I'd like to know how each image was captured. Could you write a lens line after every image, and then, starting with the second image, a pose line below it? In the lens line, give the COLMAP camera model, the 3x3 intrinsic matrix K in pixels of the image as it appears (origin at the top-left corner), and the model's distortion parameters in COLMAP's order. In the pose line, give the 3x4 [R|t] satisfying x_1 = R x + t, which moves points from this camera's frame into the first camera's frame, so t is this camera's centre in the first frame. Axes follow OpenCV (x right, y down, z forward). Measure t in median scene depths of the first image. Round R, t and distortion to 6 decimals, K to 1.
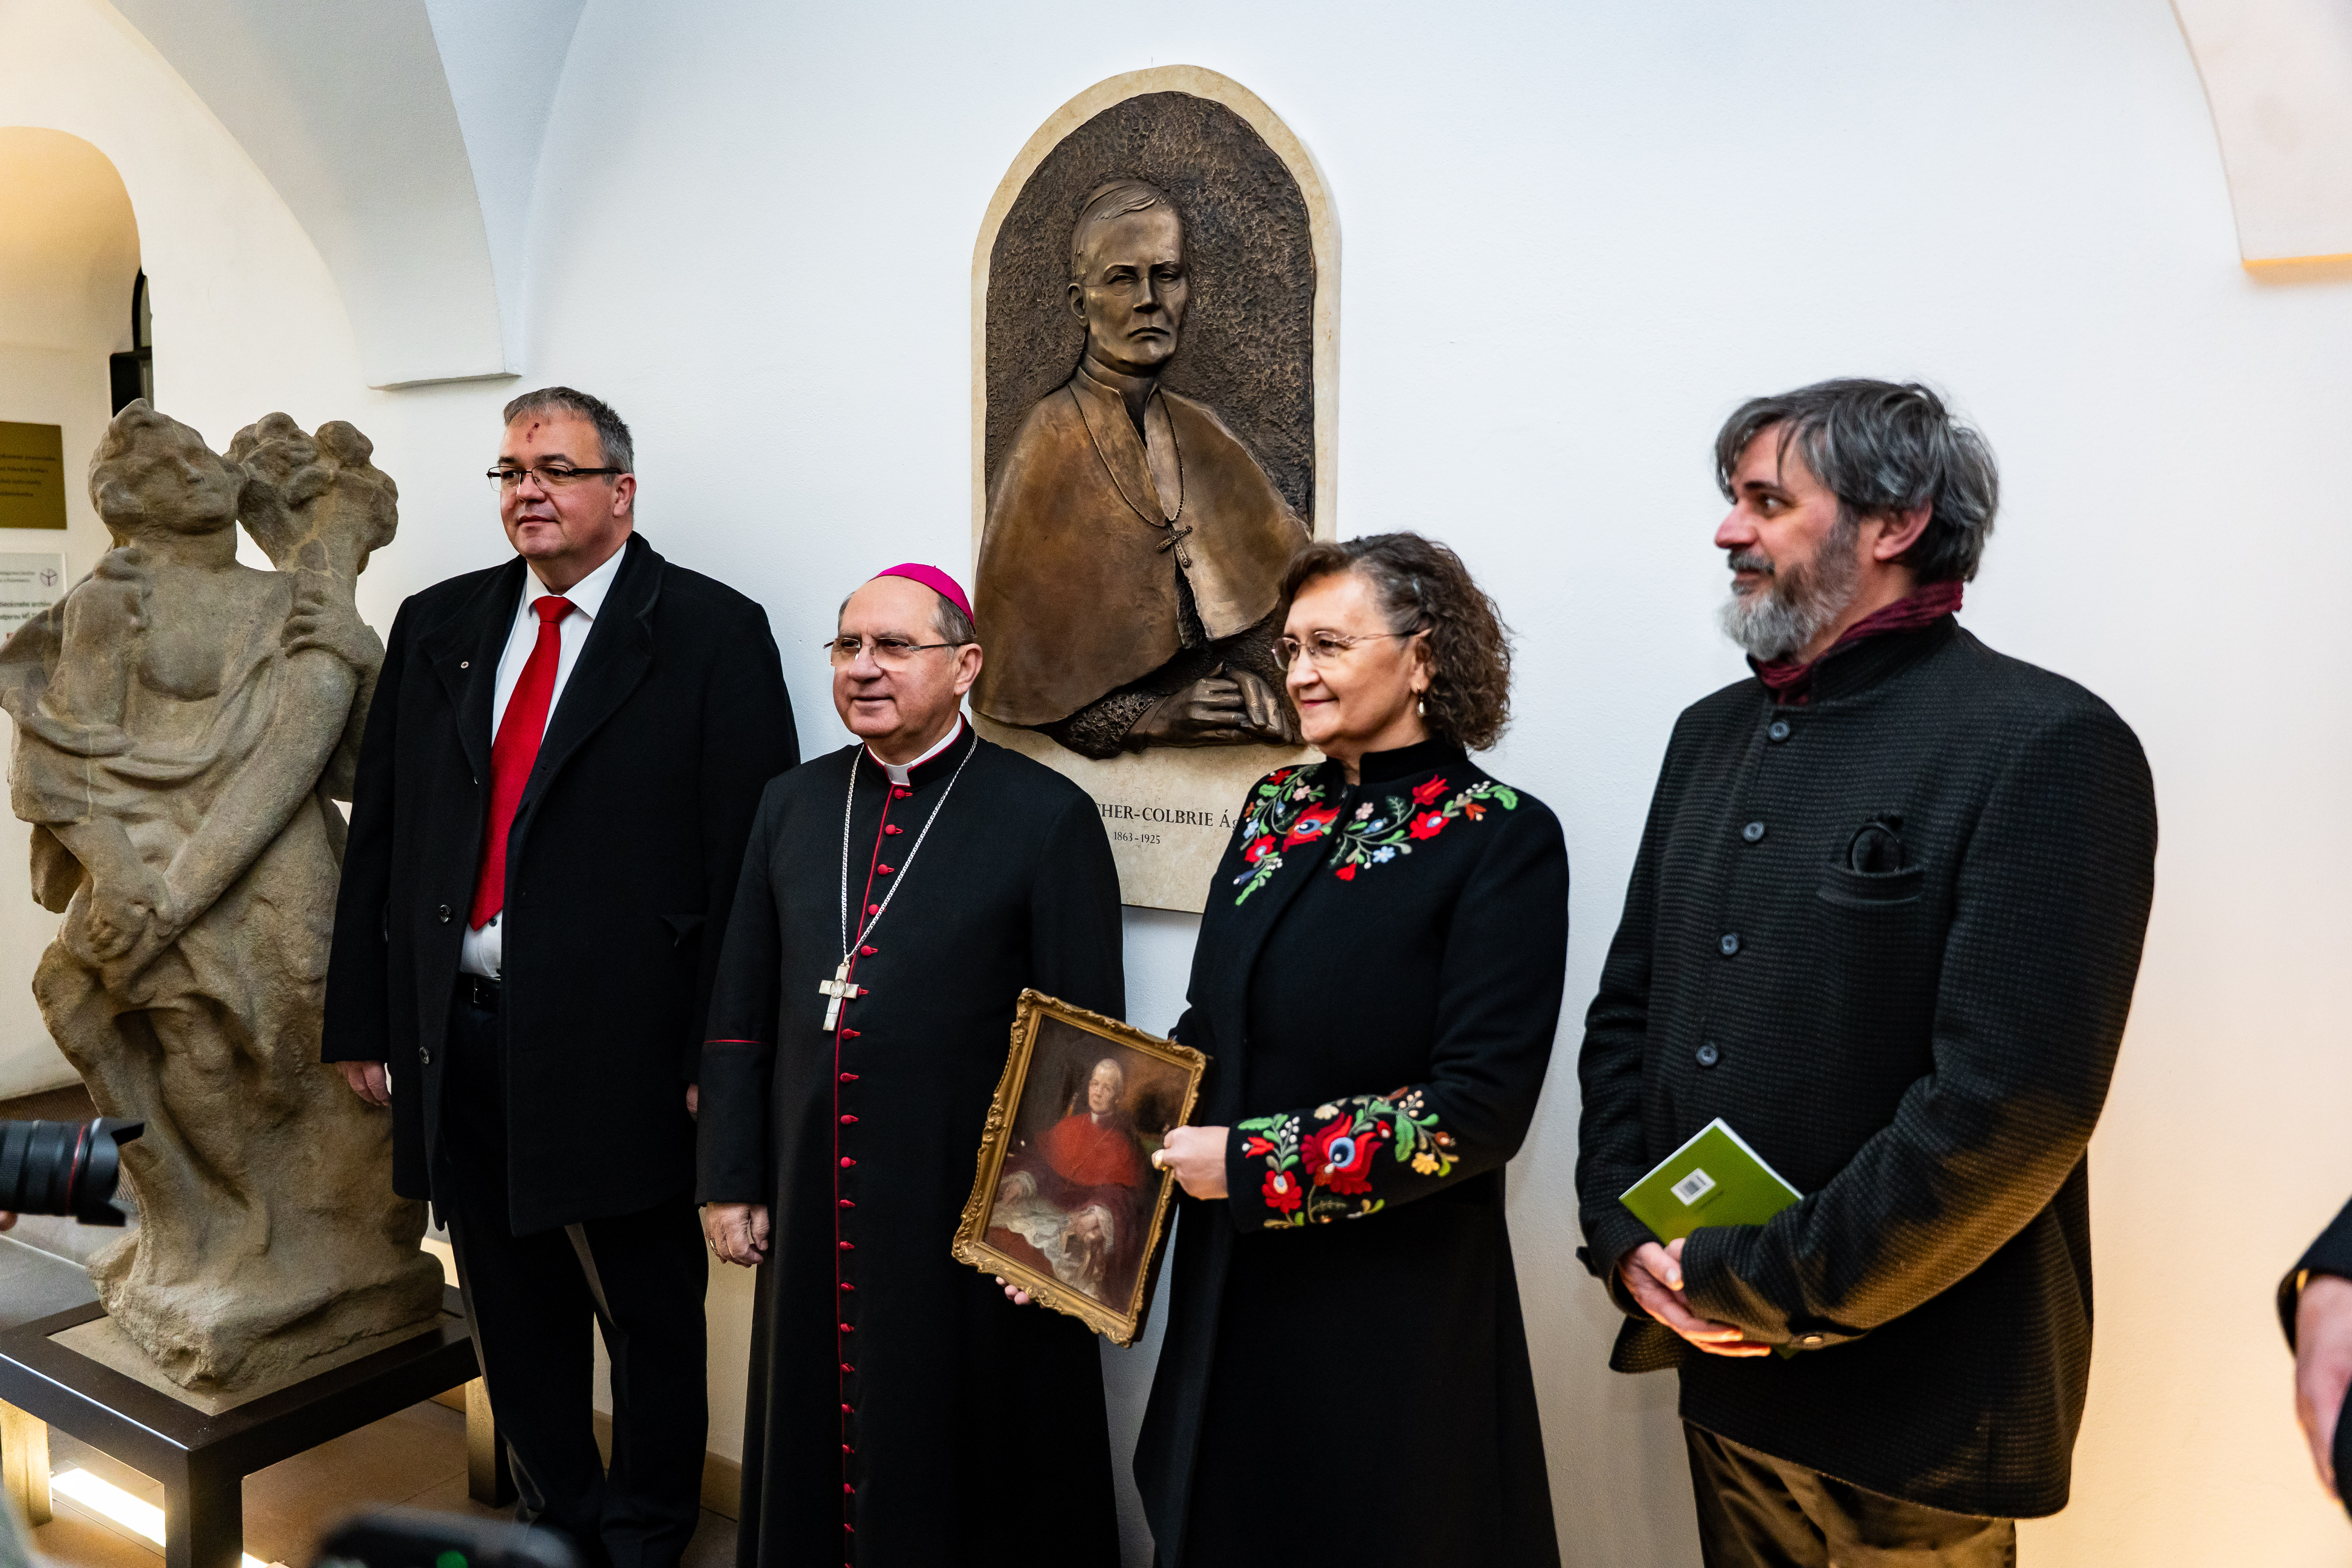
lens RADIAL K [[1935.5, 0, 1169.2], [0, 1935.5, 800.6], [0, 0, 1]] dist [0.011157, -0.010455]
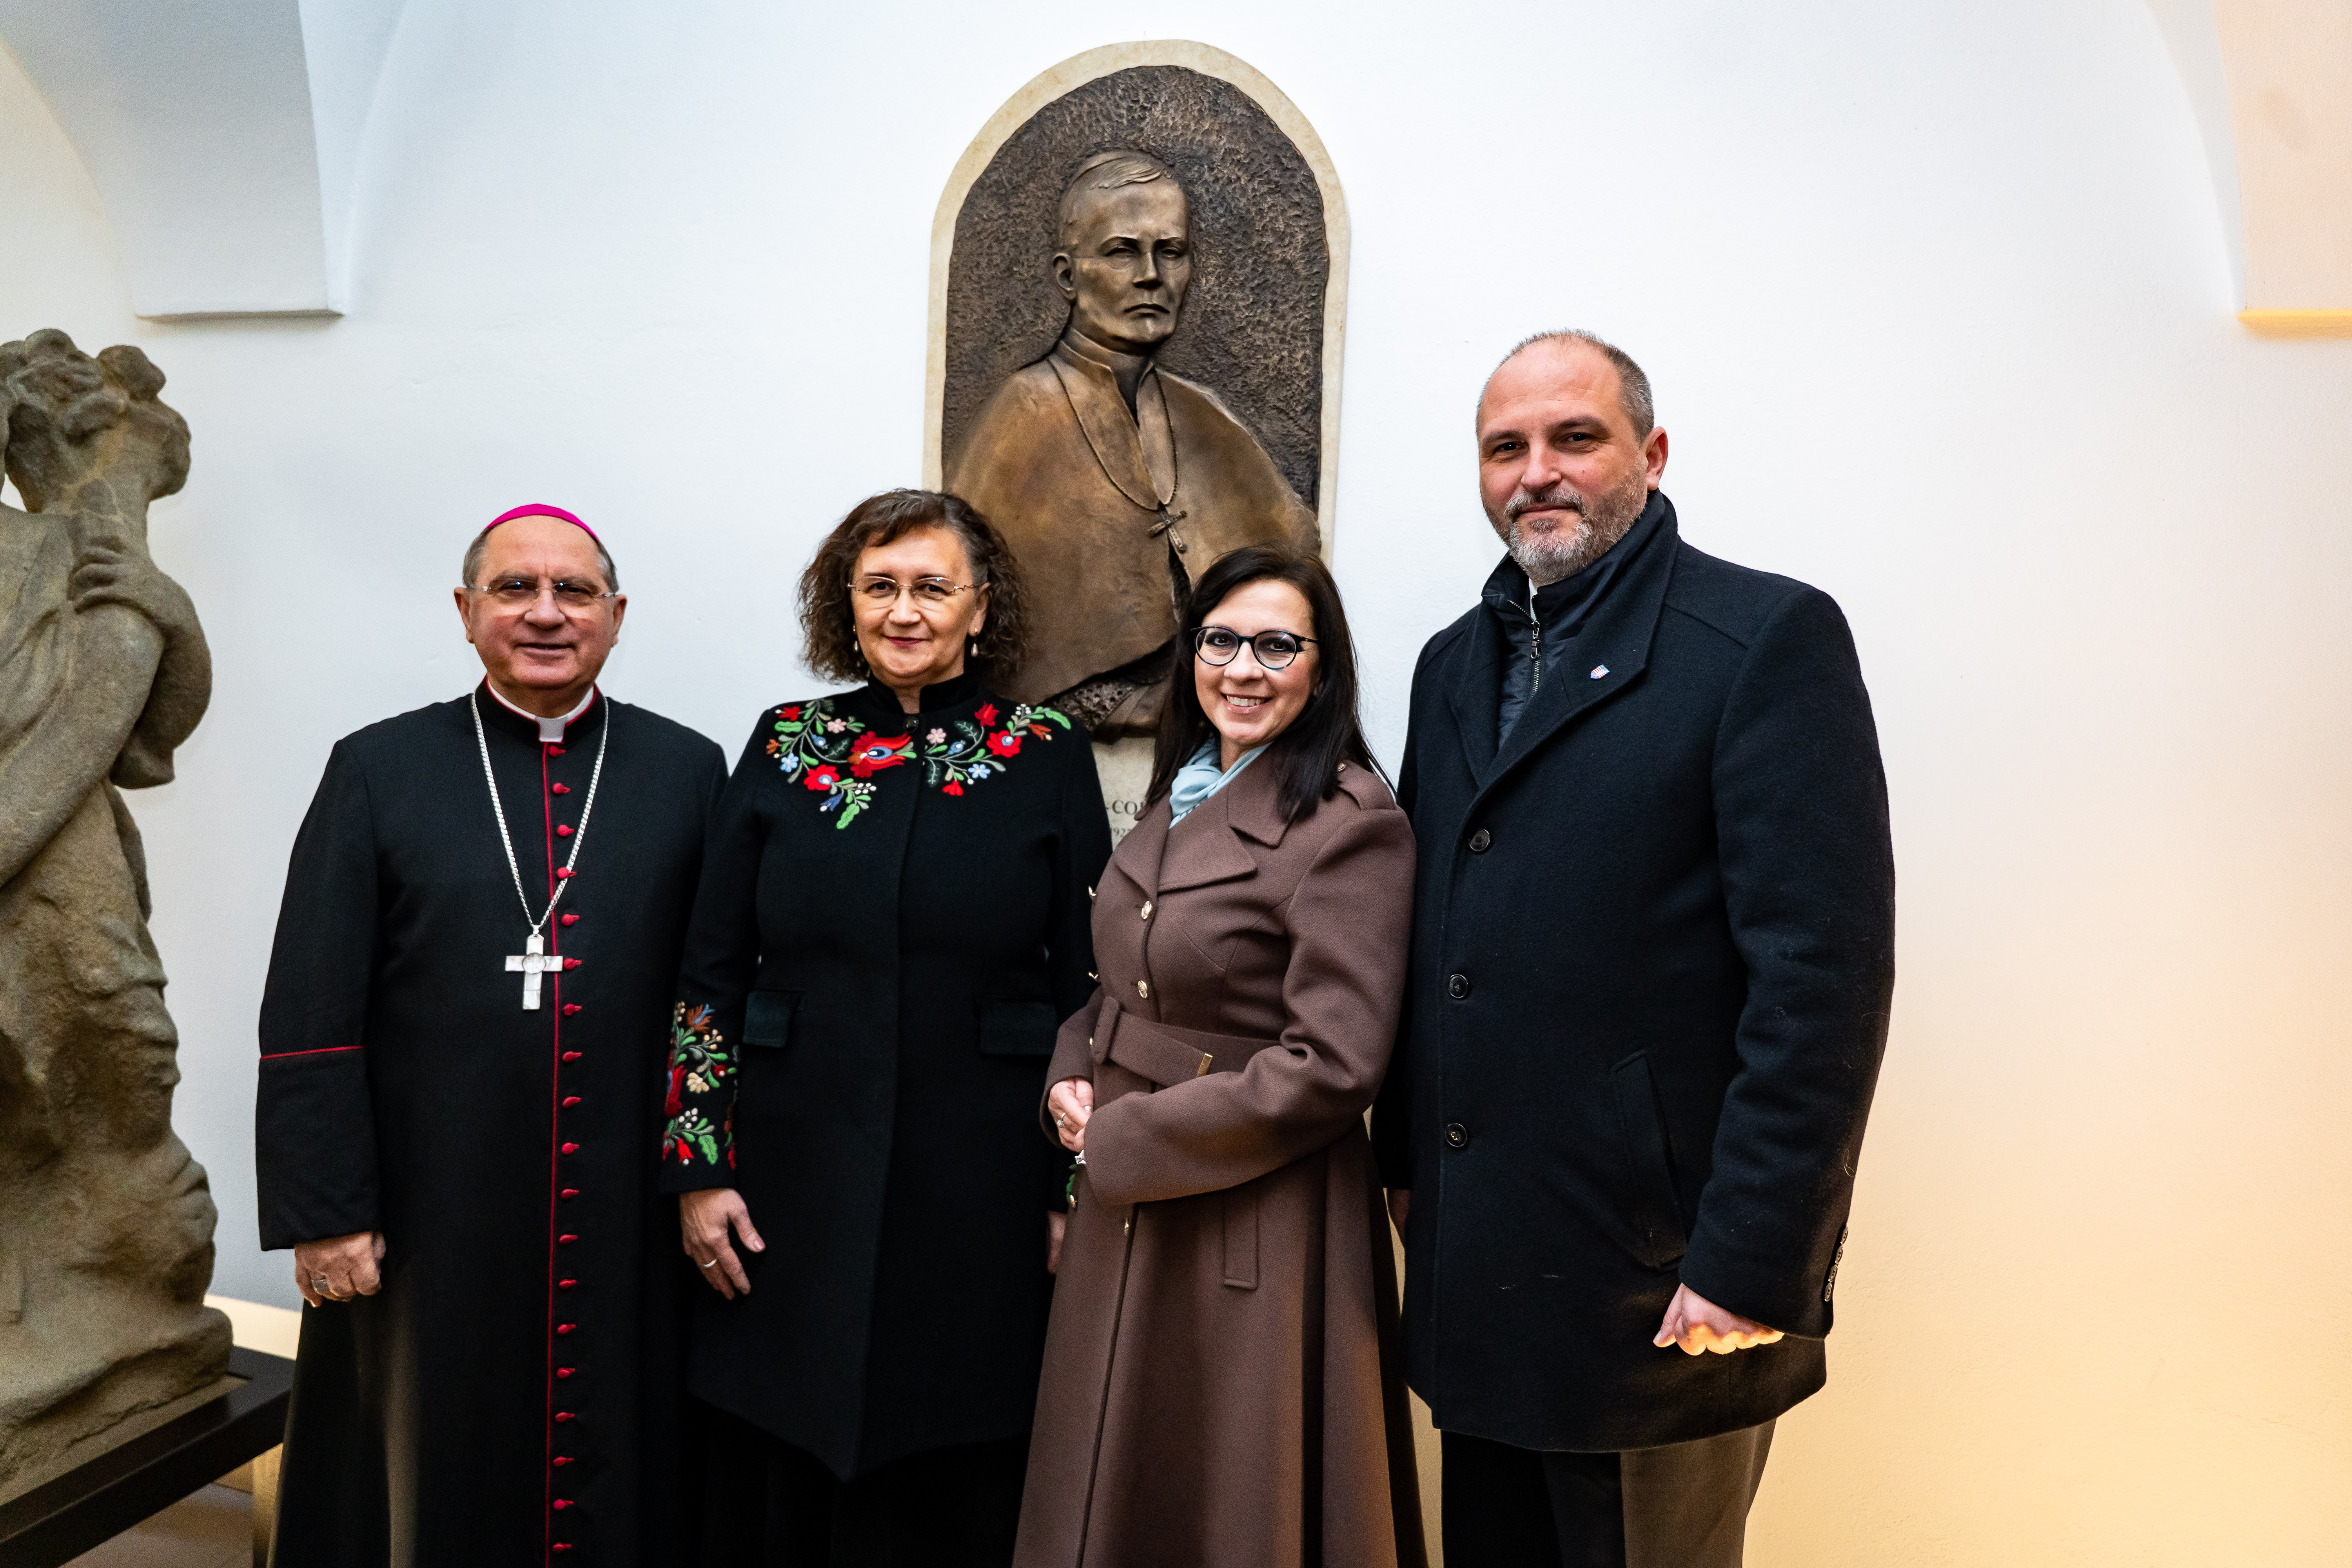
lens RADIAL K [[1764.1, 0, 1194.5], [0, 1764.1, 794.5], [0, 0, 1]] dist [0.008573, -0.010714]
pose [[0.962519, 0.014532, 0.270825, -0.219410], [-0.009481, 0.999756, -0.019946, 0.018459], [-0.271049, 0.016631, 0.962422, 0.143138]]
